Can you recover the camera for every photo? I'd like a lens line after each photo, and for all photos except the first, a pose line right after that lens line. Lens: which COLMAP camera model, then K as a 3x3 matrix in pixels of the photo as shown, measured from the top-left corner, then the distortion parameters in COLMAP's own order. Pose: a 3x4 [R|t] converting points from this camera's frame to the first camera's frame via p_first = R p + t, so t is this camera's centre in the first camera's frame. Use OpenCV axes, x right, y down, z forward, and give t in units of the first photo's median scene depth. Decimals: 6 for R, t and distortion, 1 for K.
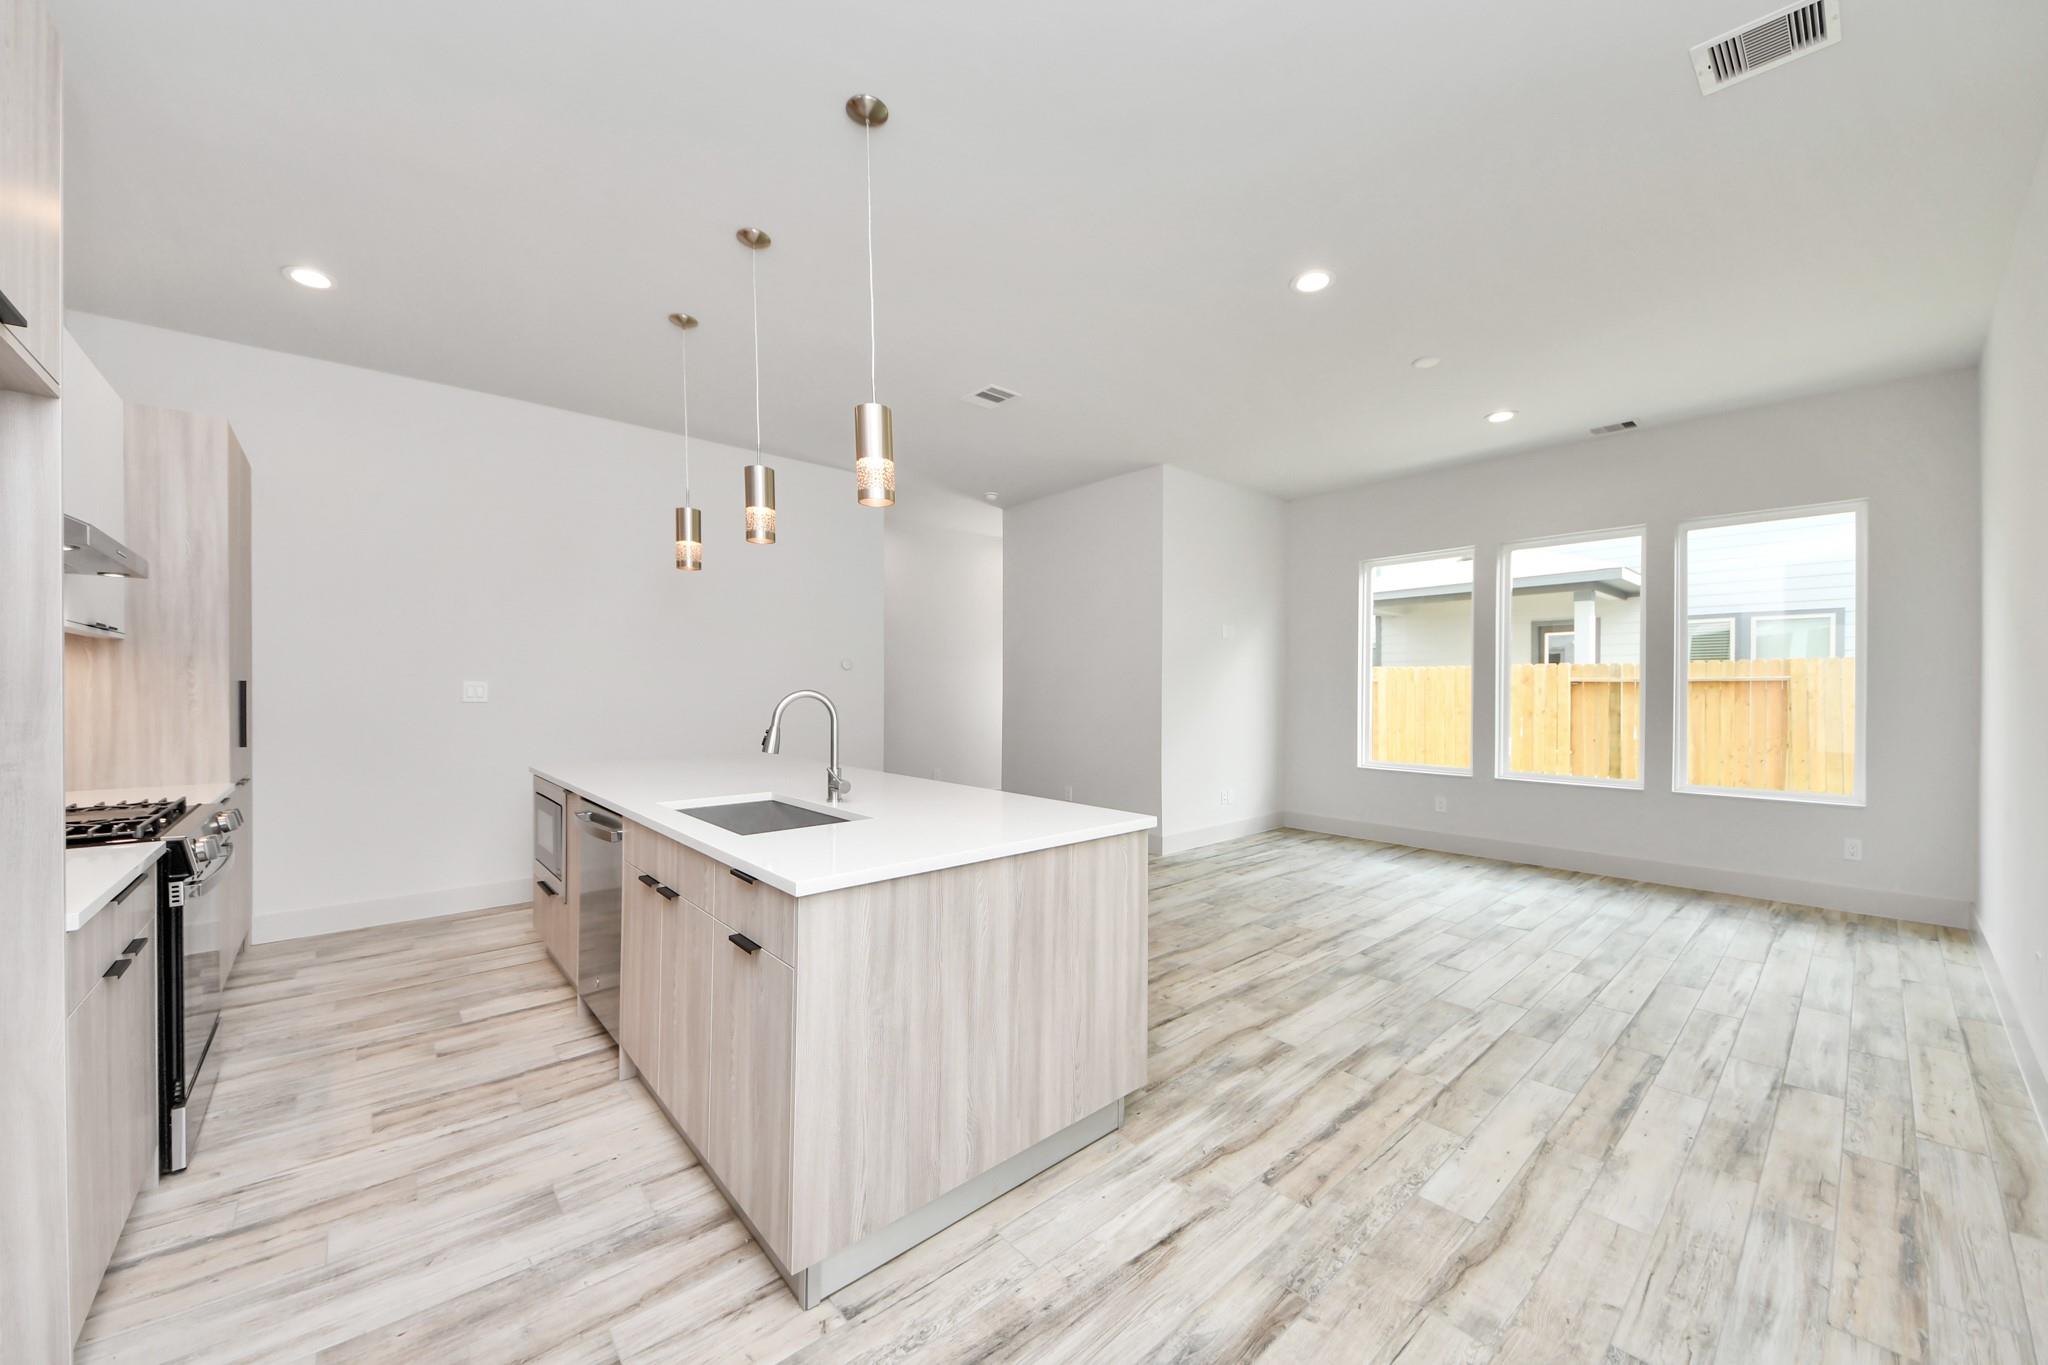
lens RADIAL K [[747.6, 0, 1007.2], [0, 747.6, 690.0], [0, 0, 1]] dist [-0.004629, -0.000652]
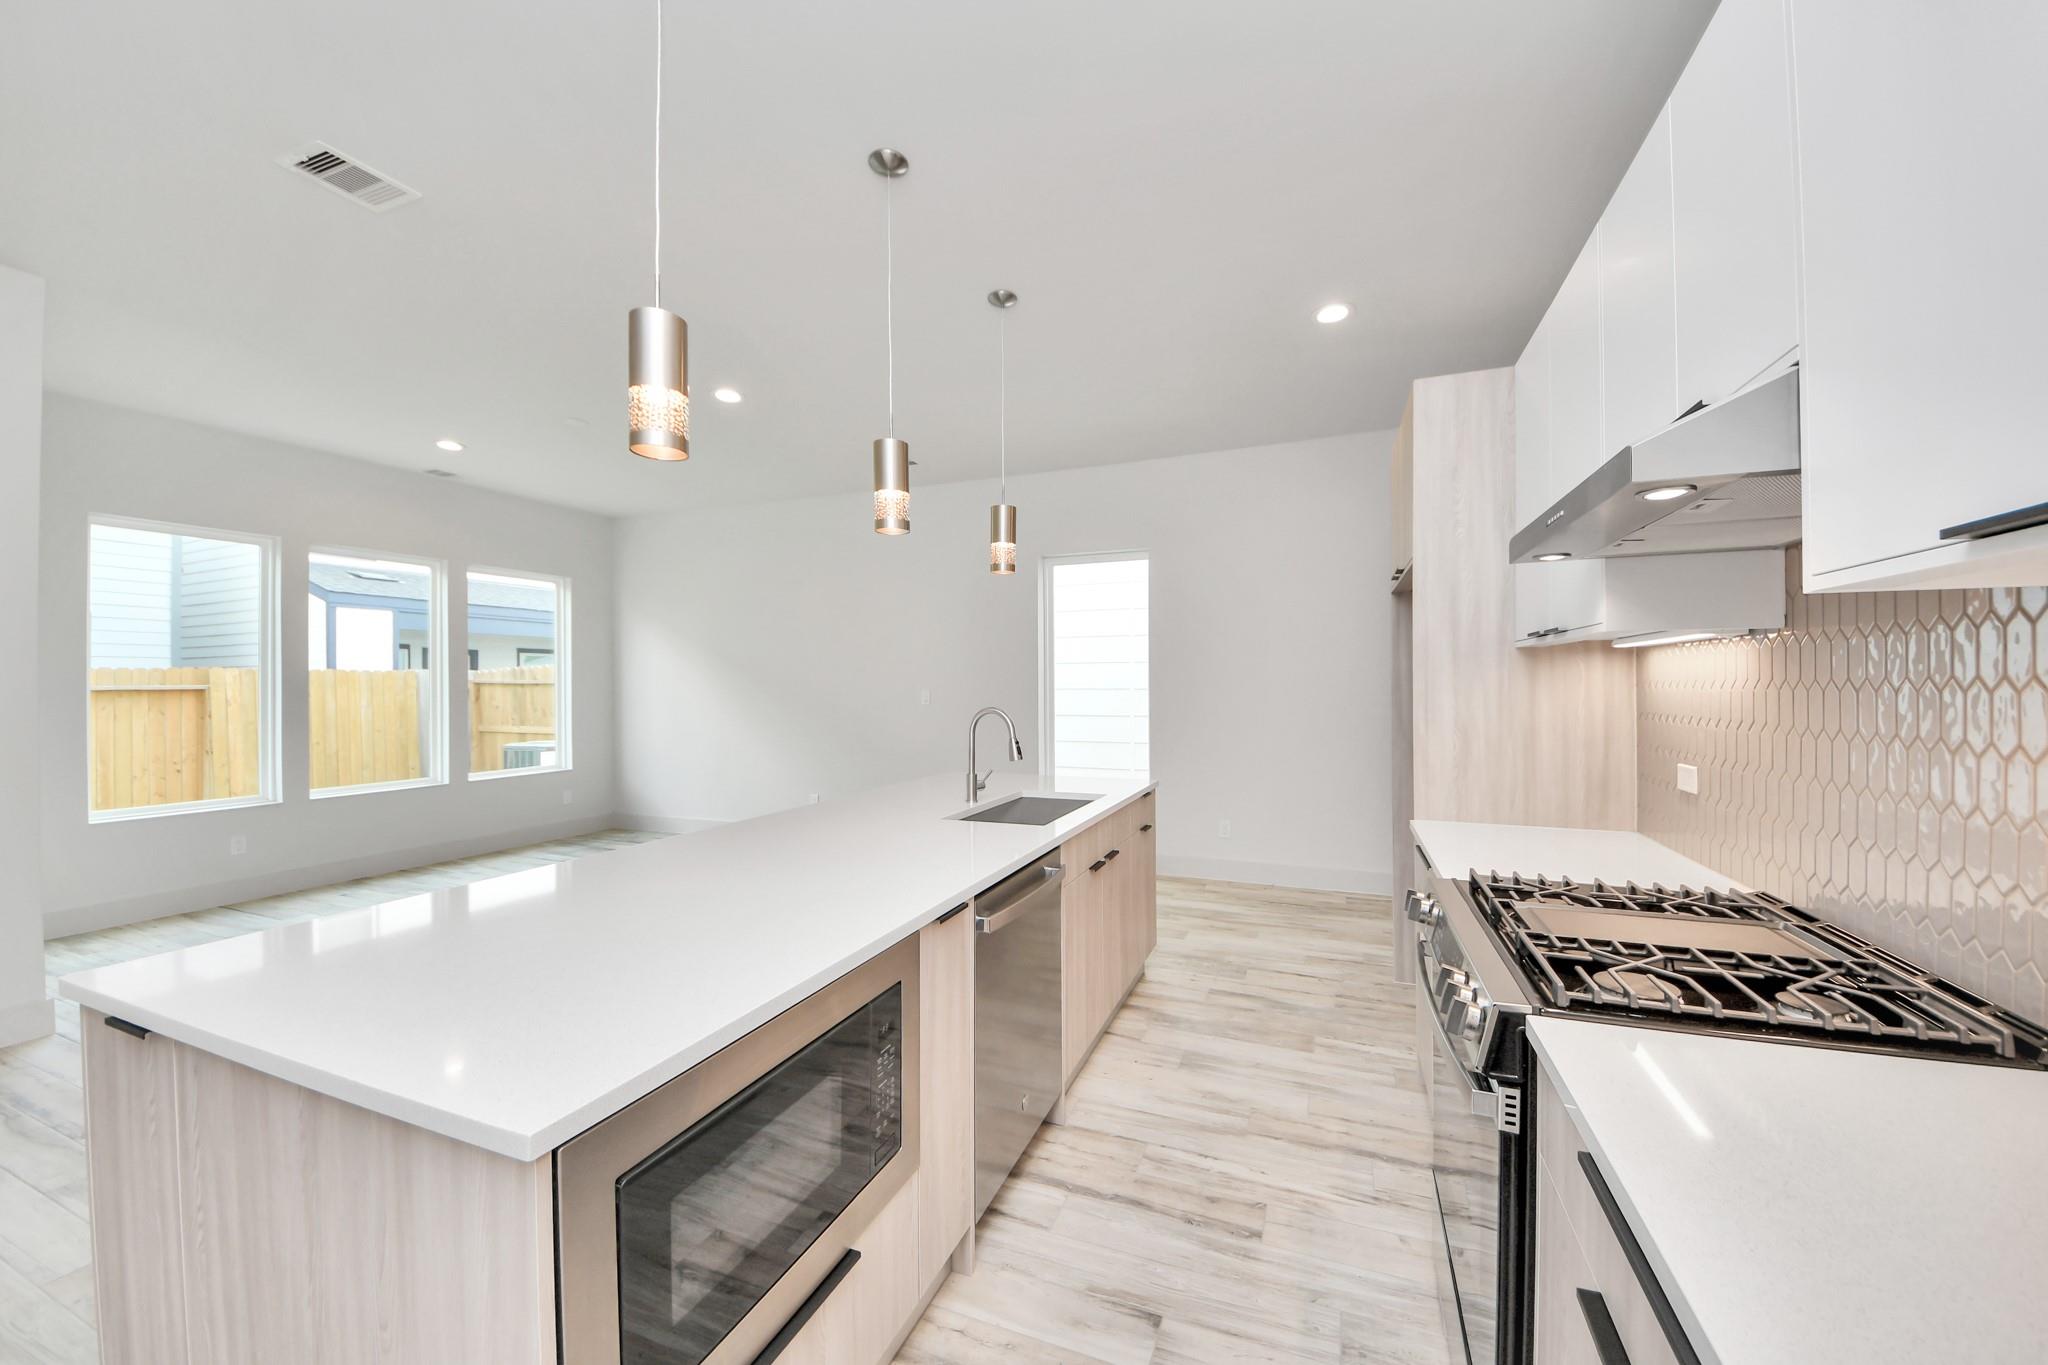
lens RADIAL K [[747.6, 0, 1042.5], [0, 747.6, 689.0], [0, 0, 1]] dist [-0.004629, -0.000652]
pose [[-0.463372, -0.002819, 0.886159, -1.386679], [0.010627, 0.999905, 0.008737, -0.034962], [-0.886100, 0.013466, -0.463298, 1.499196]]
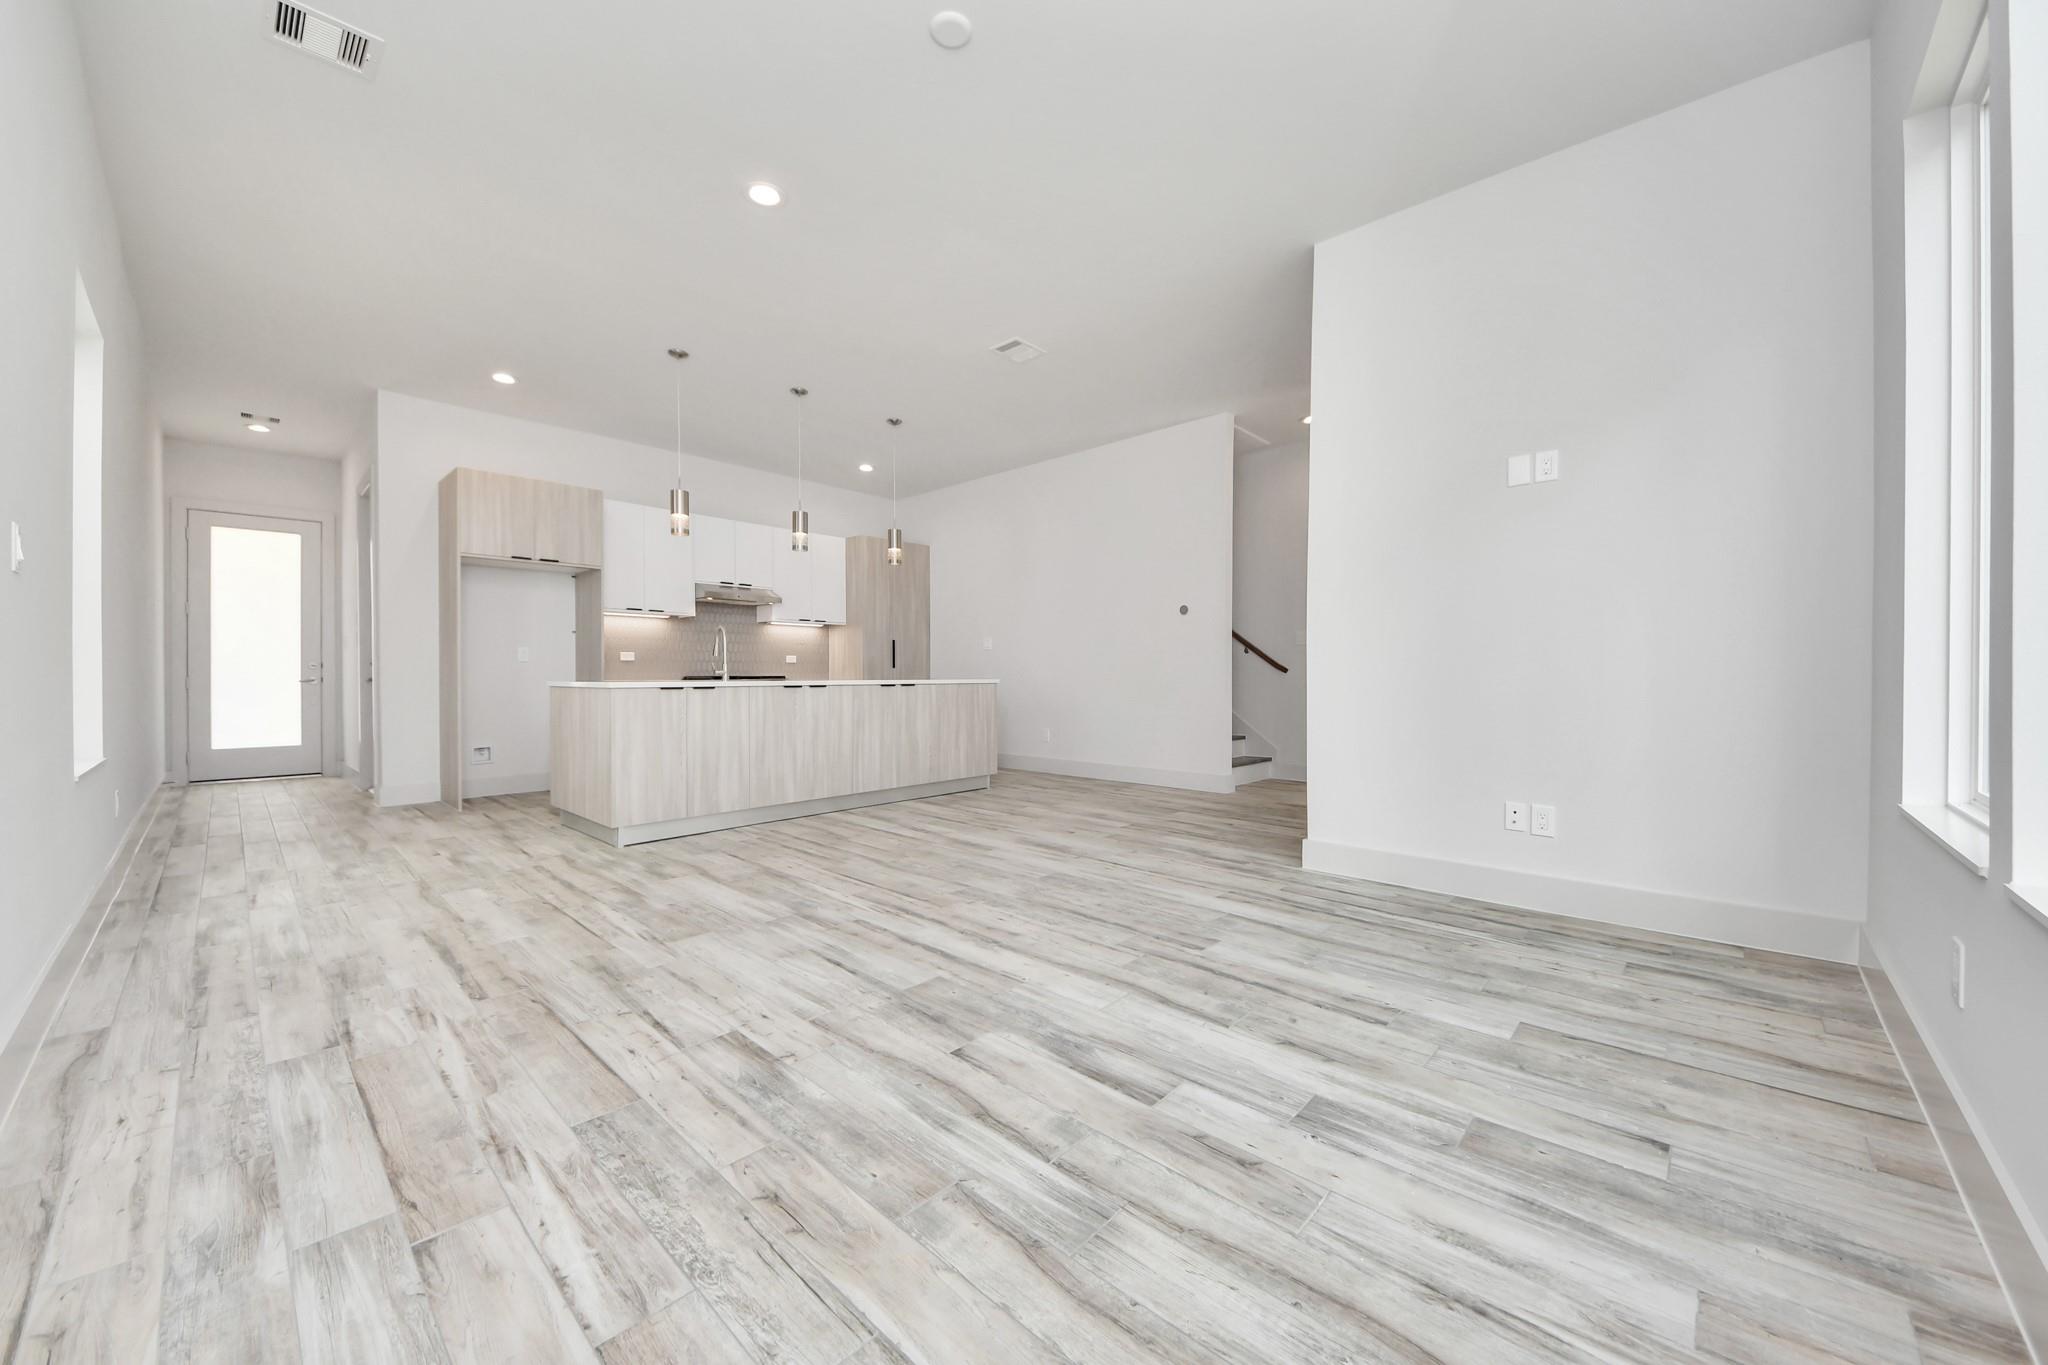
lens RADIAL K [[747.6, 0, 1022.6], [0, 747.6, 681.8], [0, 0, 1]] dist [-0.004629, -0.000652]
pose [[0.113736, 0.004949, -0.993499, 1.932300], [-0.005604, 0.999975, 0.004340, 0.152026], [0.993495, 0.005074, 0.113761, 1.648364]]
